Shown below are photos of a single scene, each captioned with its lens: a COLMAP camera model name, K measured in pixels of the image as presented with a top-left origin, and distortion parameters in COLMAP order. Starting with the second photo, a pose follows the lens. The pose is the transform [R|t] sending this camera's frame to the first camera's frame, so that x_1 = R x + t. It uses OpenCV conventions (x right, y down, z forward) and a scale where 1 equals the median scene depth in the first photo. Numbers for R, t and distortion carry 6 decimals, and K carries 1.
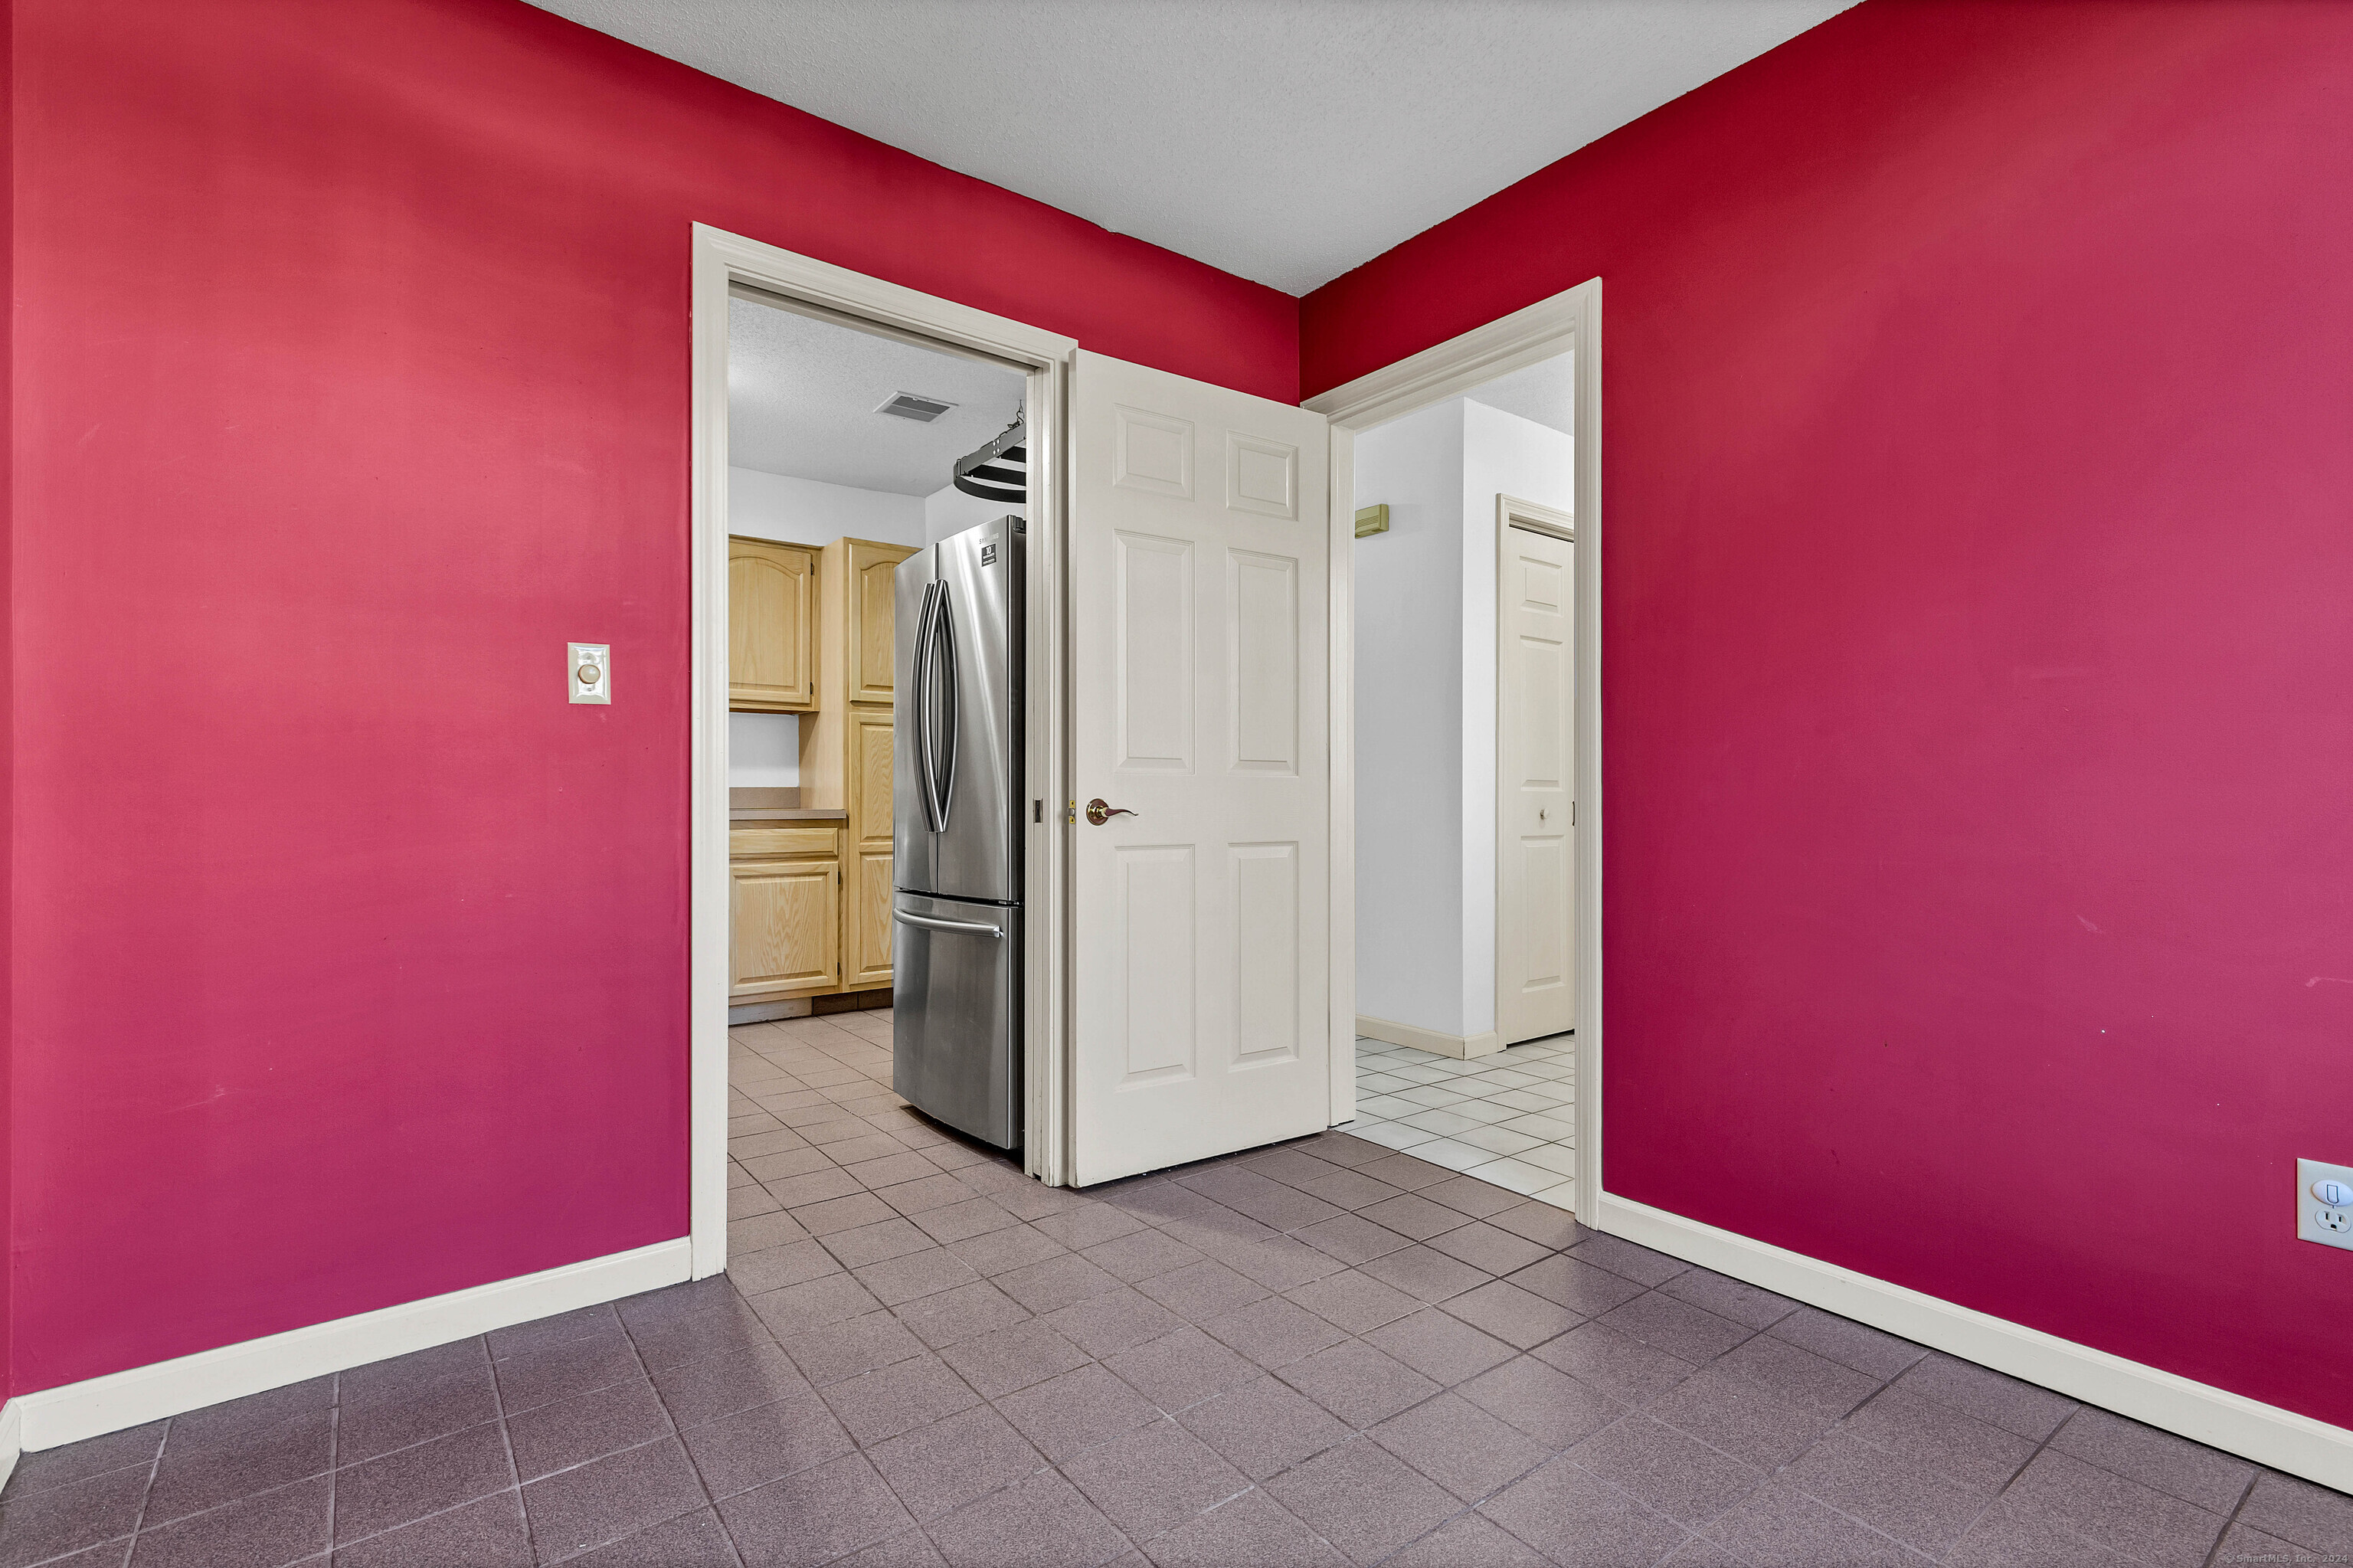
lens RADIAL K [[1097.2, 0, 1189.8], [0, 1097.2, 793.5], [0, 0, 1]] dist [0.004302, -0.001216]
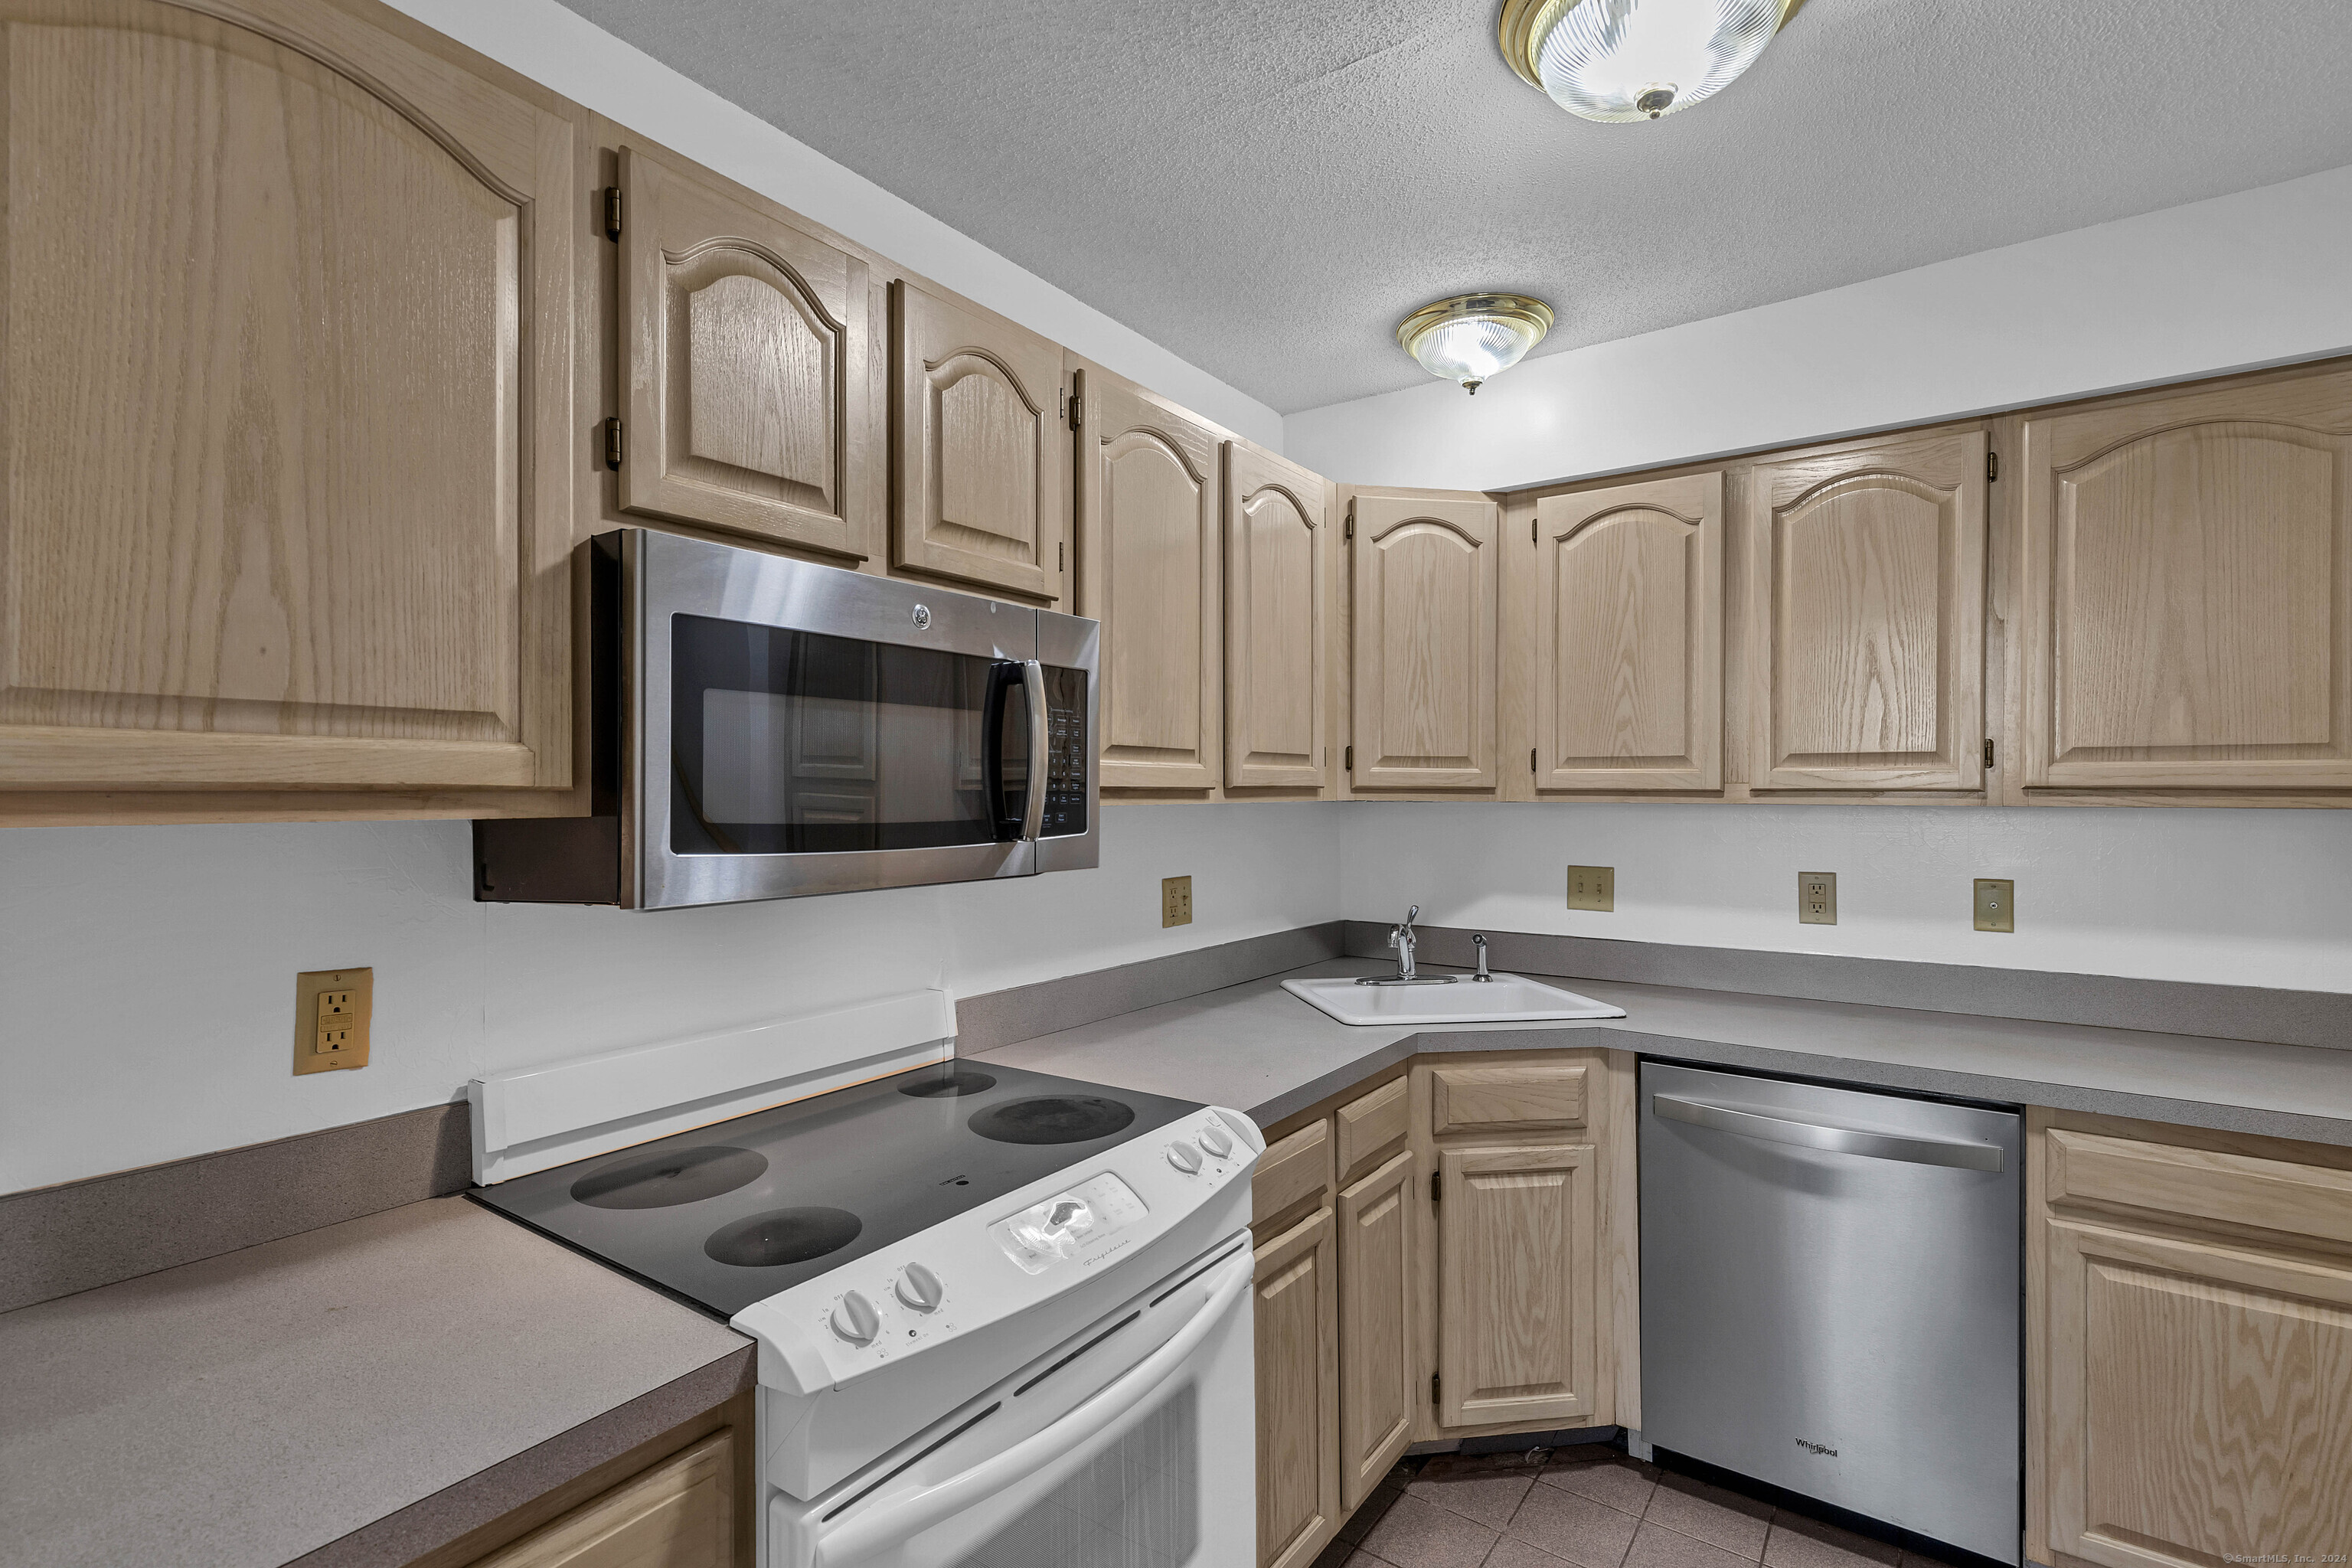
lens RADIAL K [[1093.8, 0, 1151.3], [0, 1093.8, 793.9], [0, 0, 1]] dist [0.005475, -0.002420]
pose [[0.286395, -0.000081, -0.958112, -0.127299], [0.003374, 0.999994, 0.000924, -0.085371], [0.958106, -0.003497, 0.286394, 0.537818]]
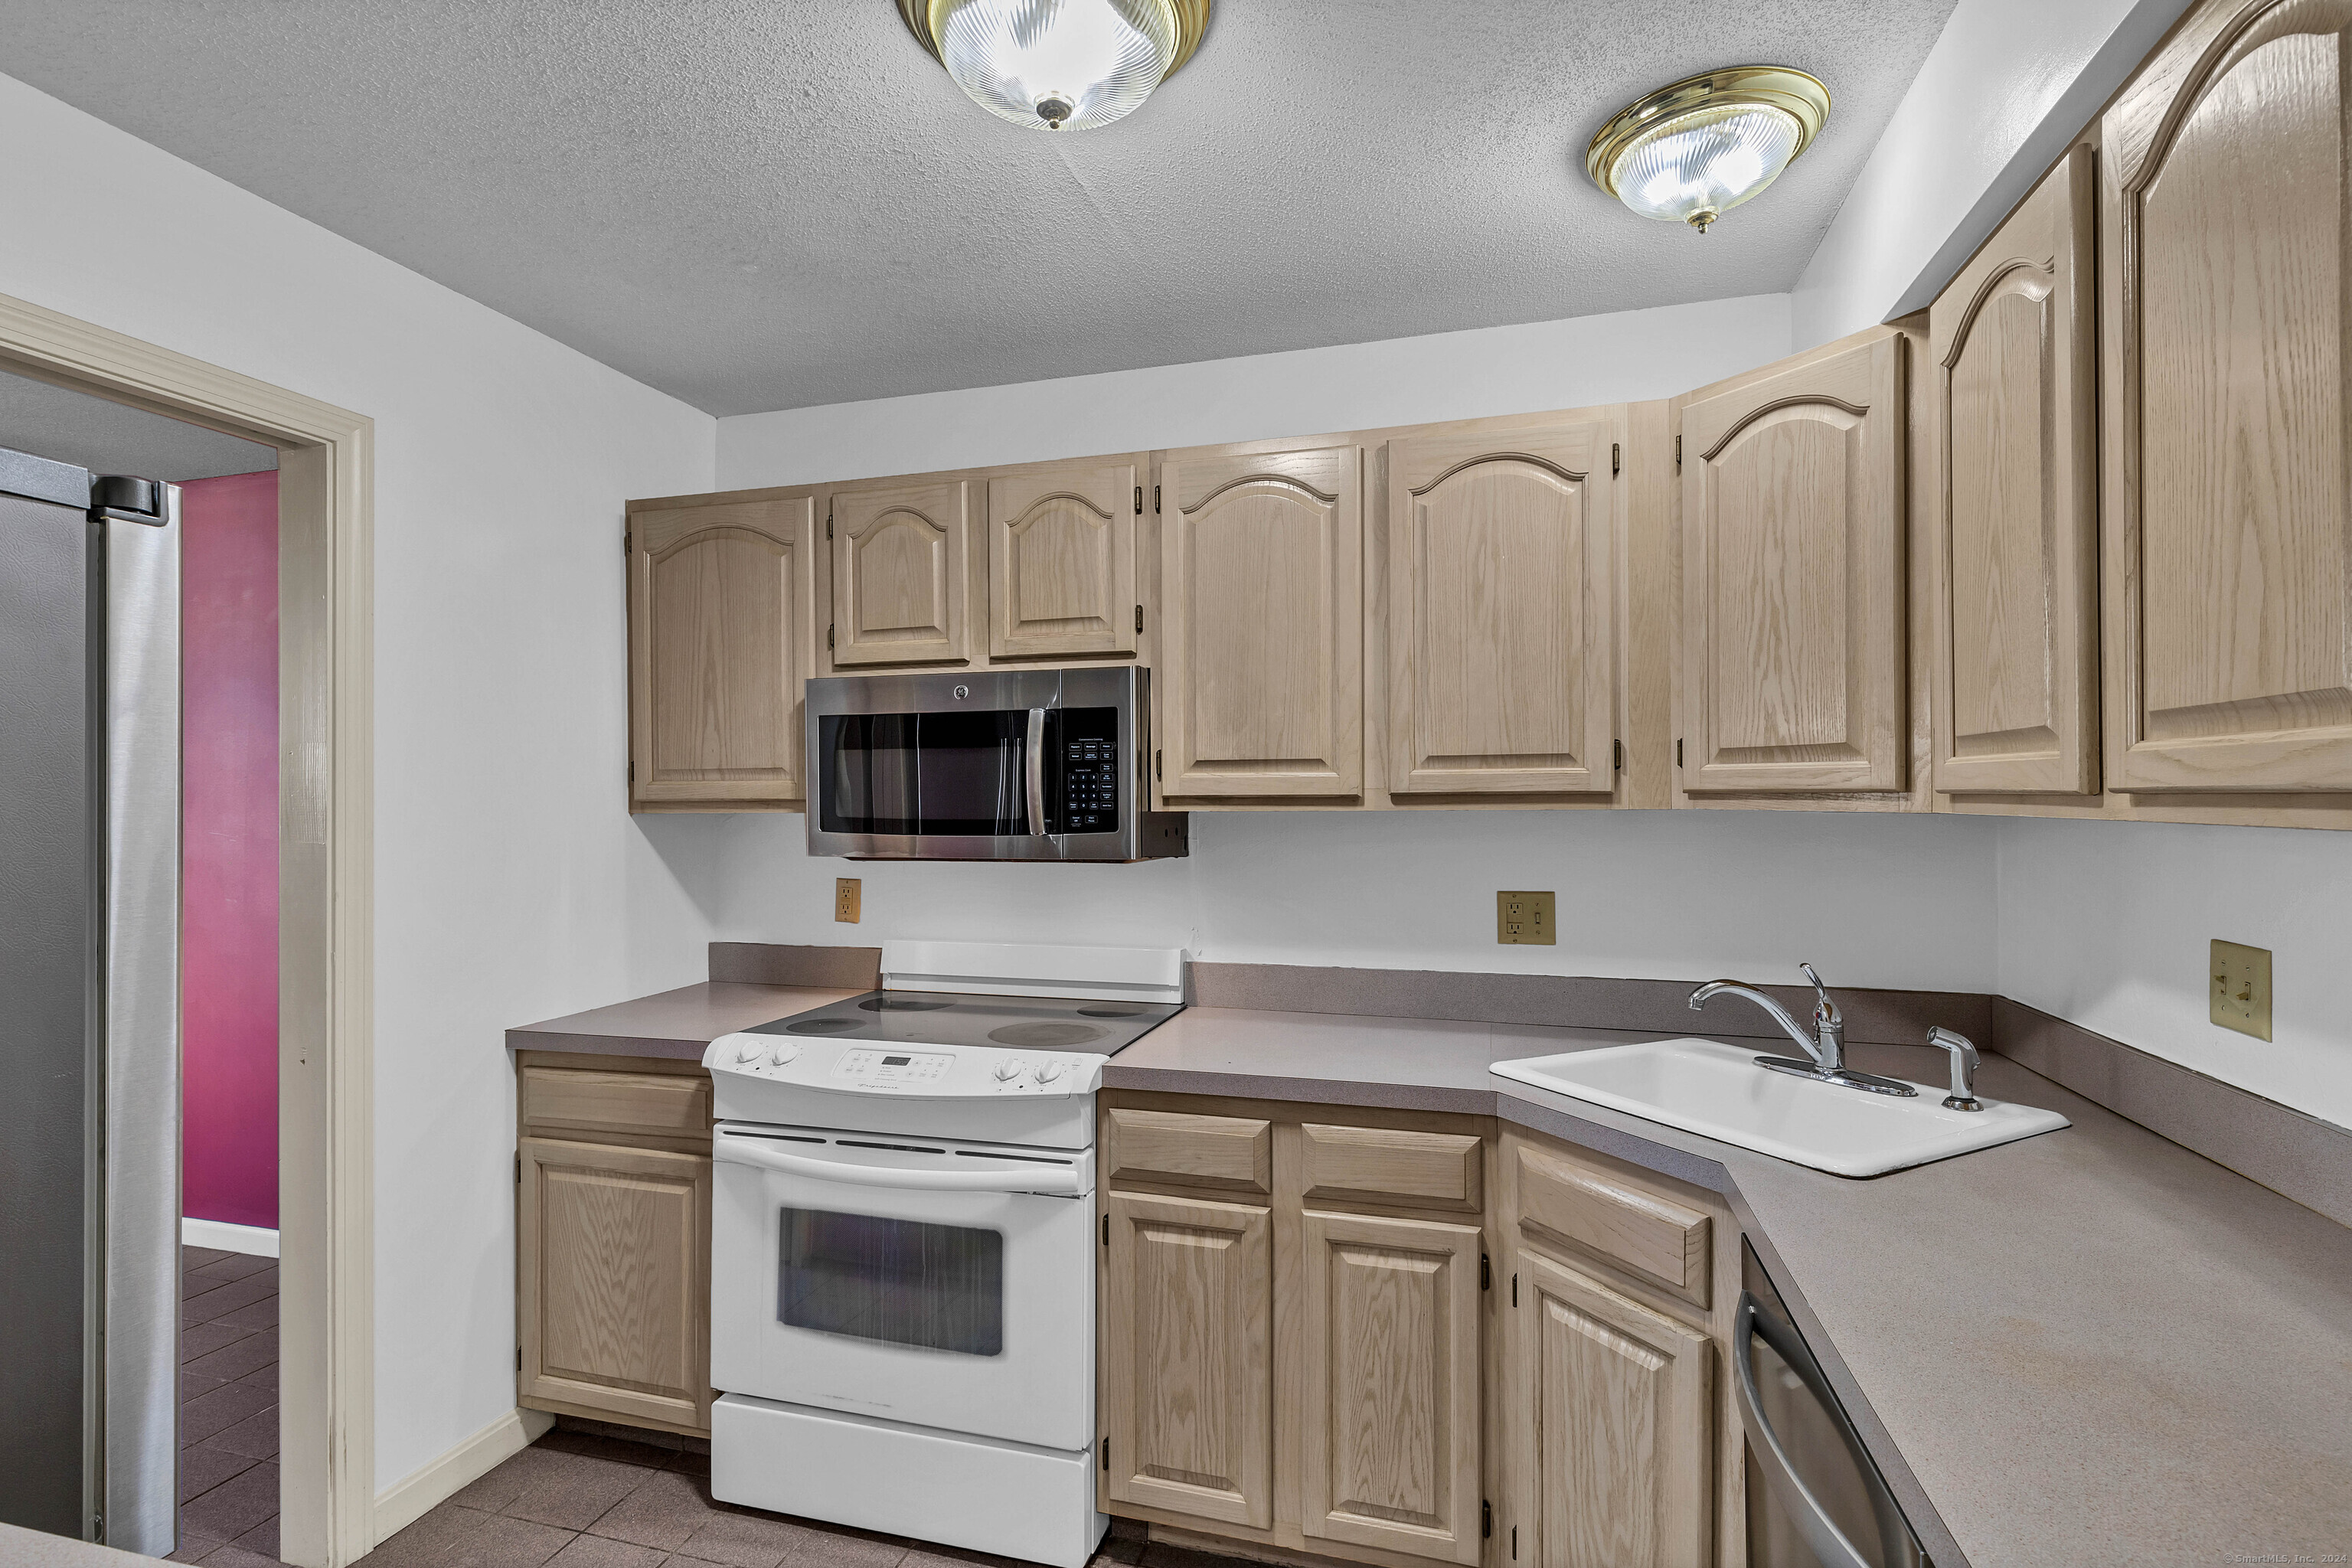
lens RADIAL K [[1096.7, 0, 1189.3], [0, 1096.7, 793.5], [0, 0, 1]] dist [0.004302, -0.001216]
pose [[-0.800769, -0.002018, -0.598970, -0.219853], [0.004441, 0.999947, -0.009305, -0.084072], [0.598957, -0.010111, -0.800717, 1.000745]]
